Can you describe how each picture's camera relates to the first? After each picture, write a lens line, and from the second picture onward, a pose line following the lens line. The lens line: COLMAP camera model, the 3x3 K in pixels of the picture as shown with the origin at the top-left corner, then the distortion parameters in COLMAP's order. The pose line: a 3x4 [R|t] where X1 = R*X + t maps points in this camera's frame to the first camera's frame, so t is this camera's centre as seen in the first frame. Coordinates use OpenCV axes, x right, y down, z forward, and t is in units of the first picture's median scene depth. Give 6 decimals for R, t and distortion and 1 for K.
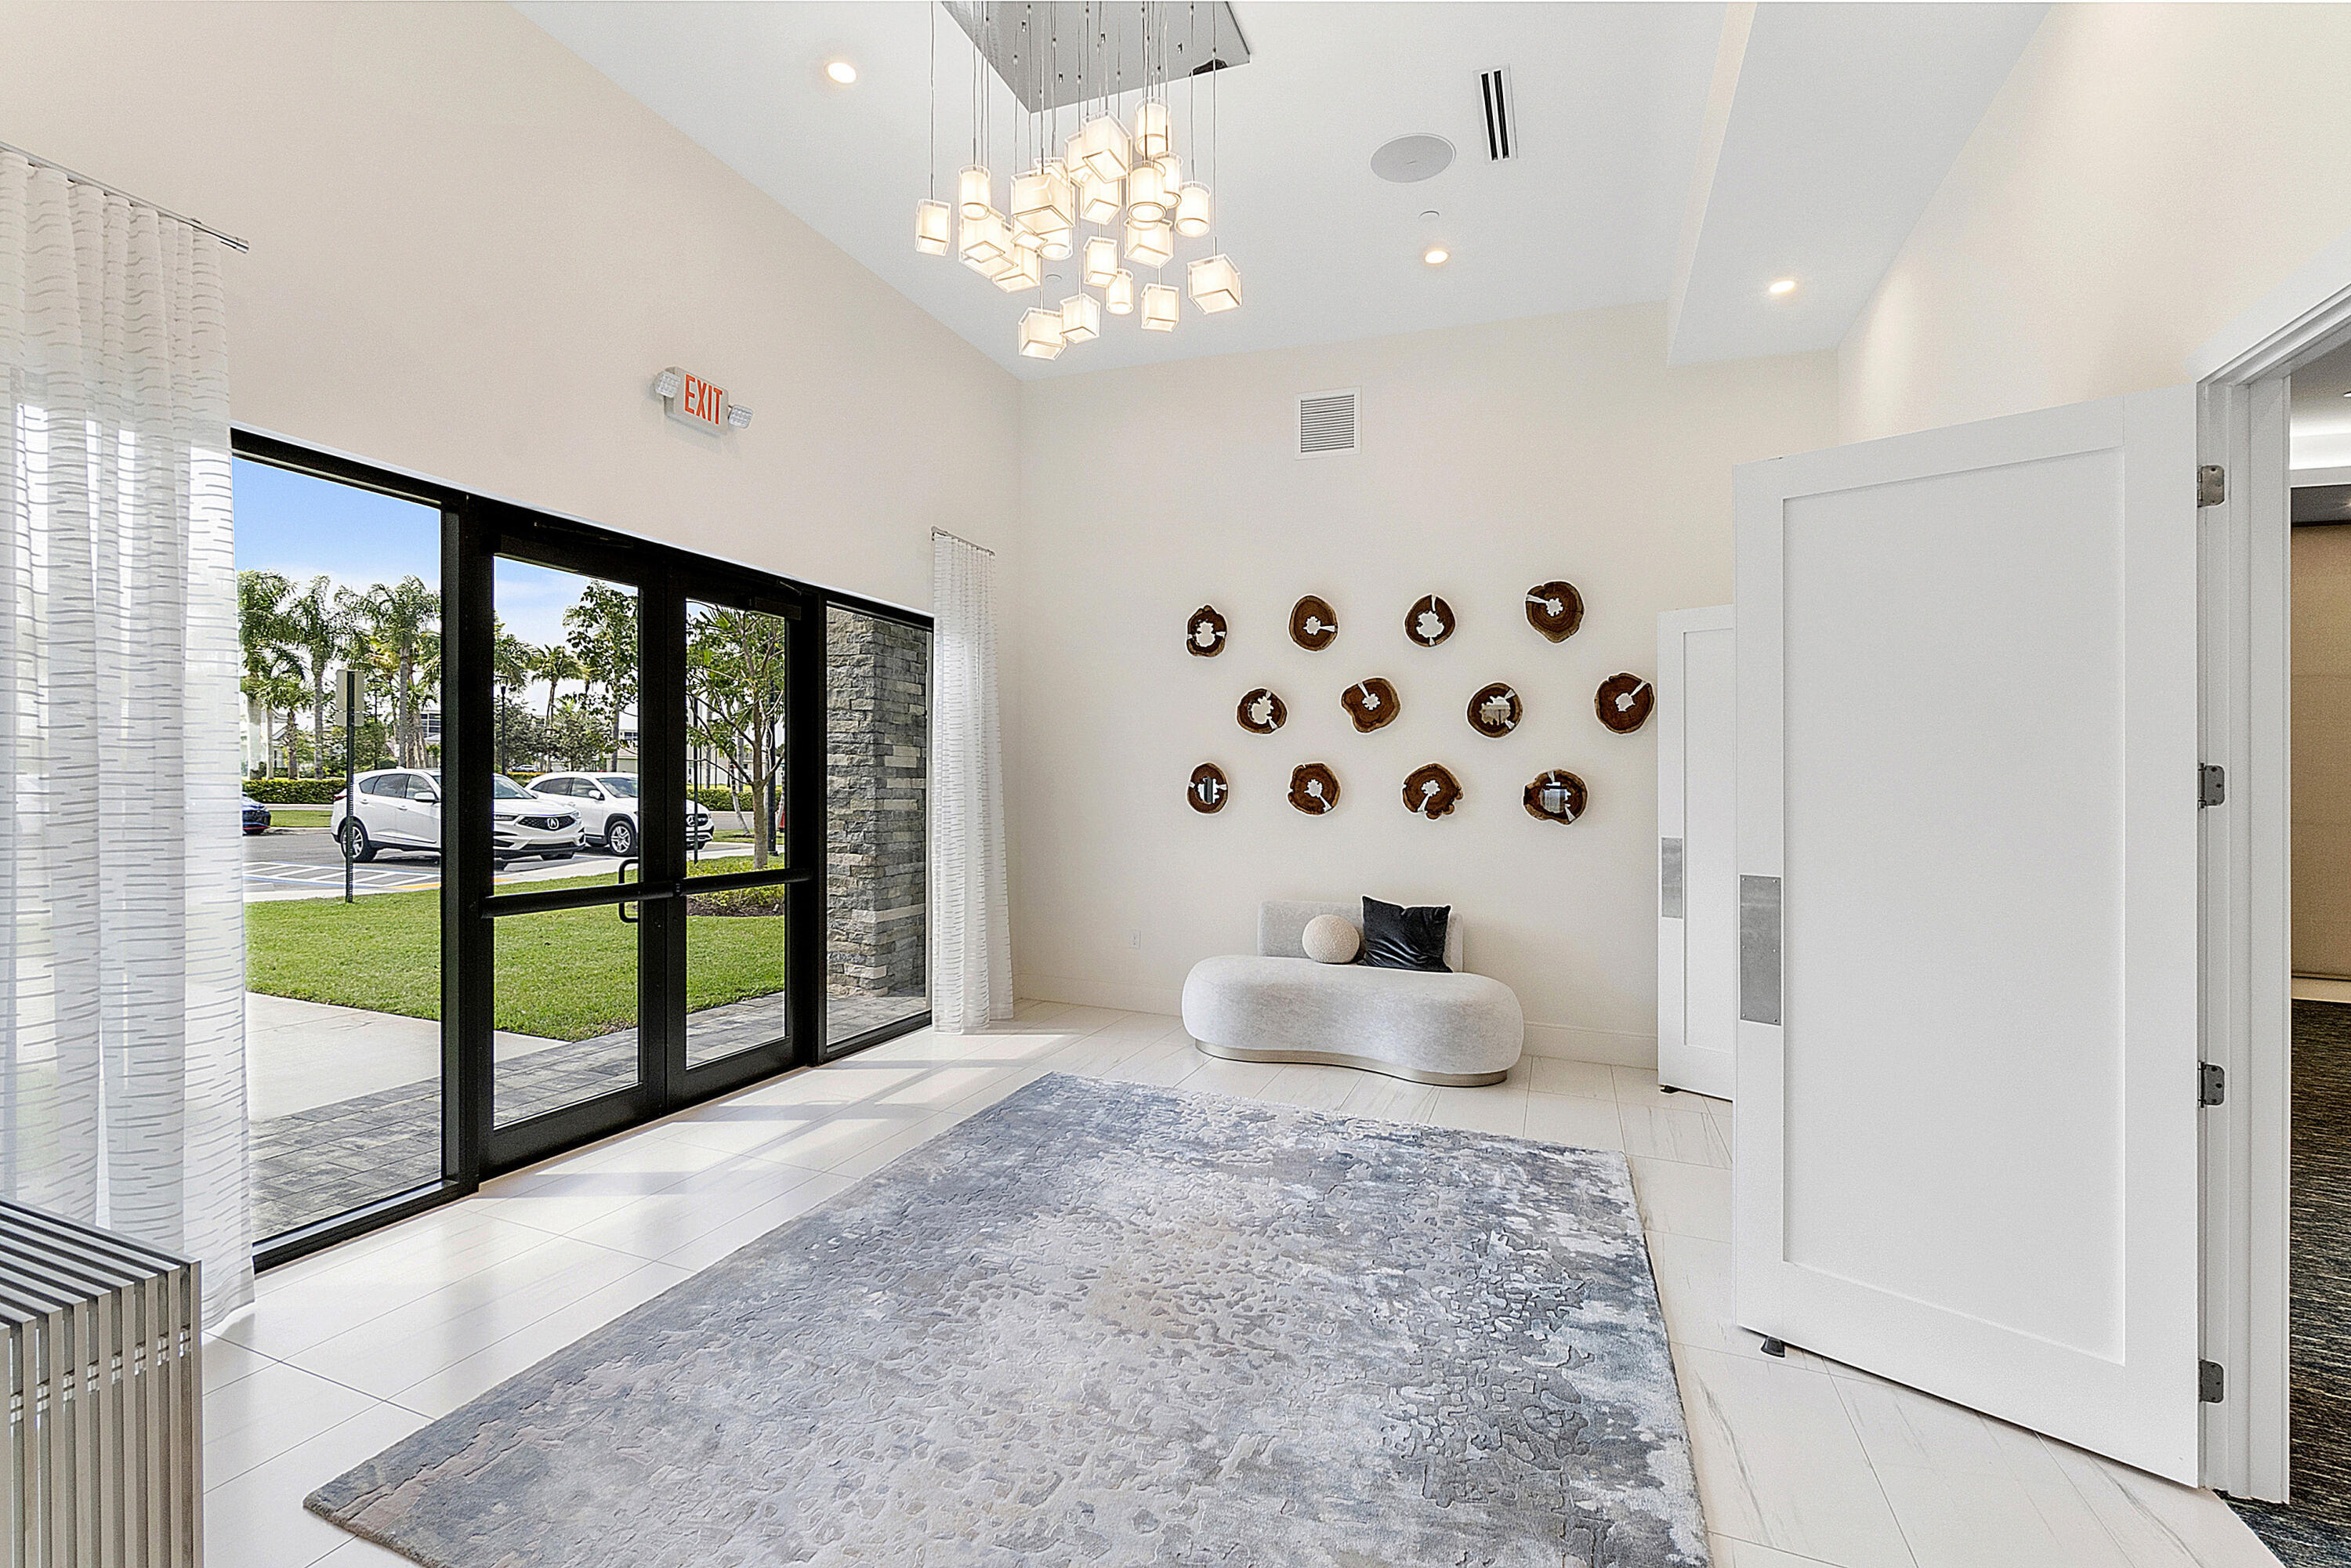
lens RADIAL K [[1015.6, 0, 1155.2], [0, 1015.6, 800.4], [0, 0, 1]] dist [-0.003028, -0.000005]
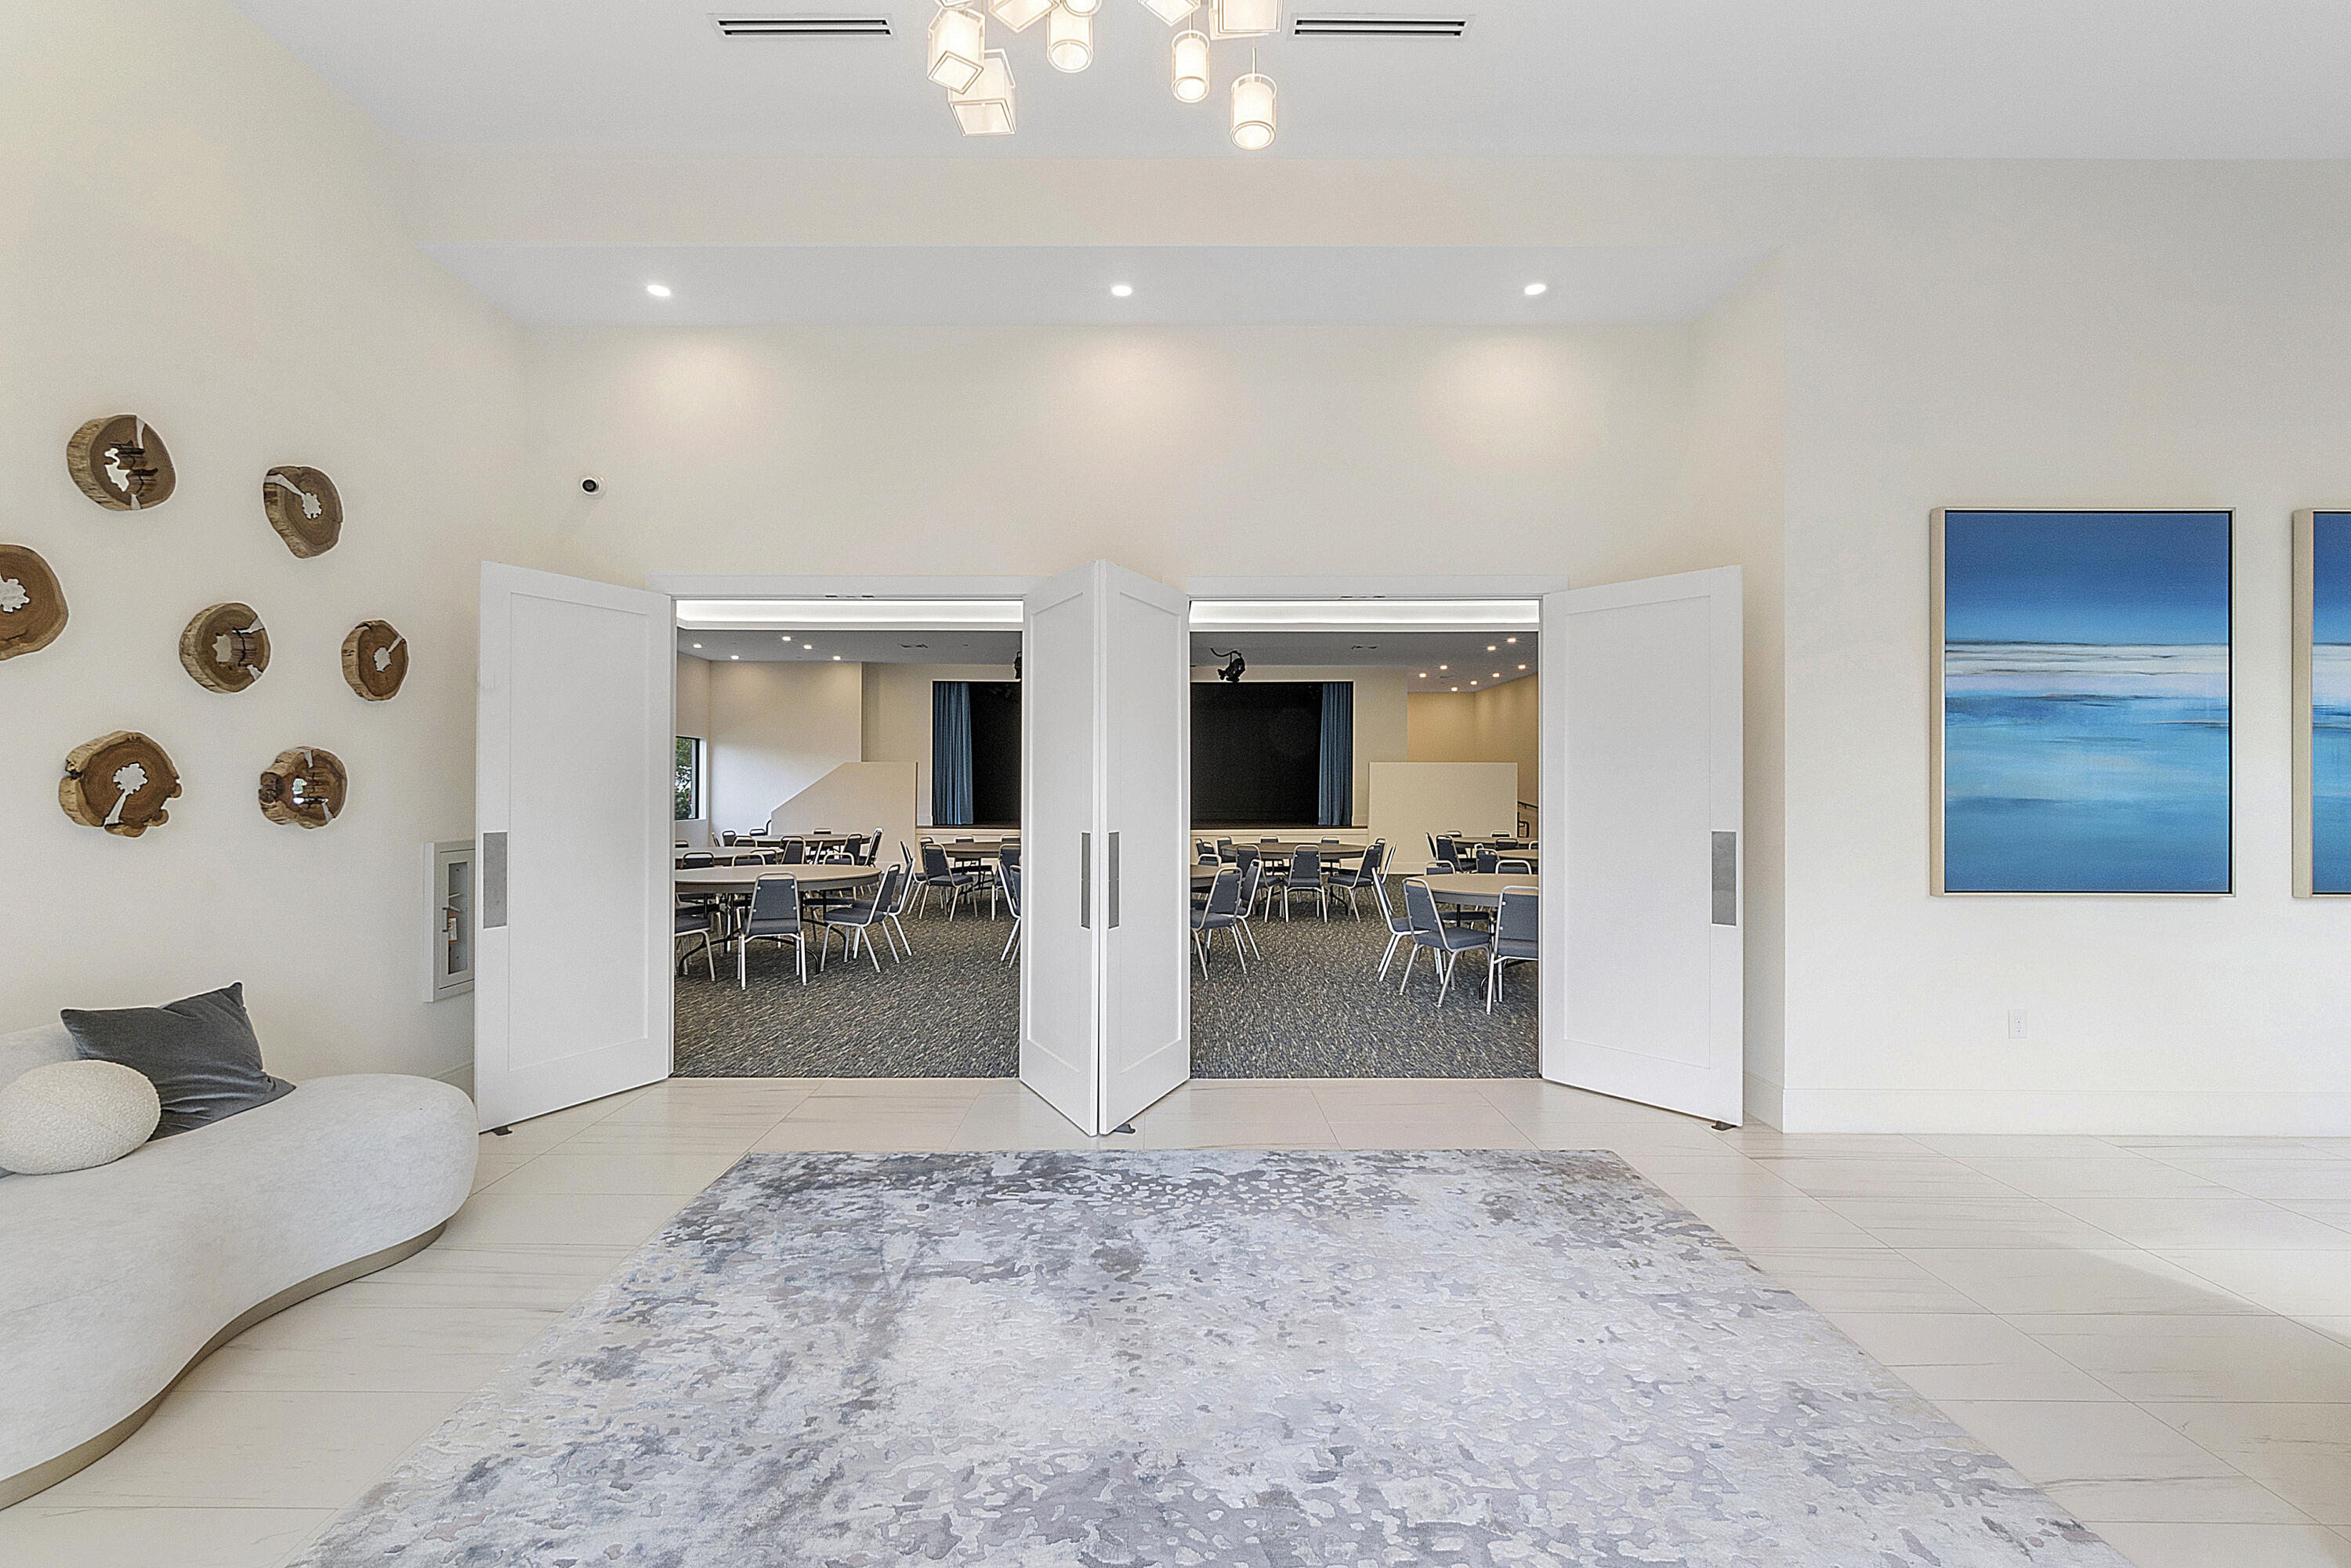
lens RADIAL K [[1015.6, 0, 1161.5], [0, 1015.6, 760.3], [0, 0, 1]] dist [-0.003028, -0.000005]
pose [[-0.343958, -0.004186, 0.938976, -0.430454], [0.000190, 0.999990, 0.004528, -0.025041], [-0.938985, 0.001736, -0.343954, 0.704469]]
